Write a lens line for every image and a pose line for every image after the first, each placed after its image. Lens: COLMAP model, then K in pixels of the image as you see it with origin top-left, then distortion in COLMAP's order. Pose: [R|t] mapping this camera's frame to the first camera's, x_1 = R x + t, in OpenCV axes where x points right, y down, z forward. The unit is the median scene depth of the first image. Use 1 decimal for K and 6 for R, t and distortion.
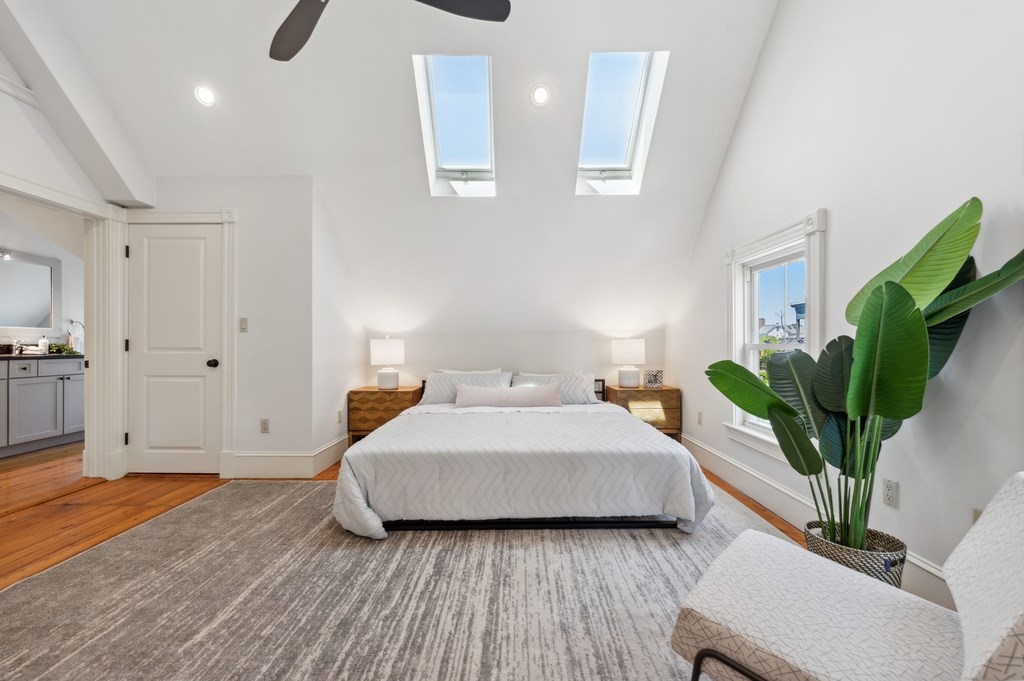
lens RADIAL K [[423.6, 0, 512.1], [0, 423.6, 343.0], [0, 0, 1]] dist [-0.000398, -0.000166]
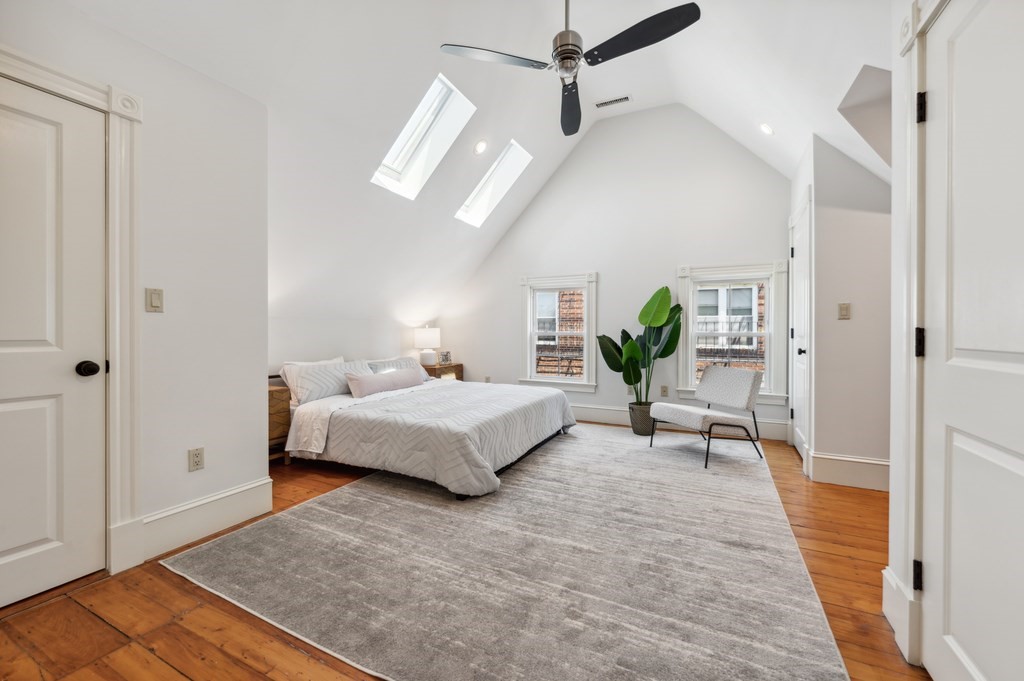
lens RADIAL K [[419.1, 0, 513.7], [0, 419.1, 332.3], [0, 0, 1]] dist [-0.001794, -0.000407]
pose [[0.430761, -0.000421, 0.902466, -1.031643], [-0.004387, 0.999987, 0.002560, -0.001751], [-0.902455, -0.005062, 0.430754, 0.316222]]
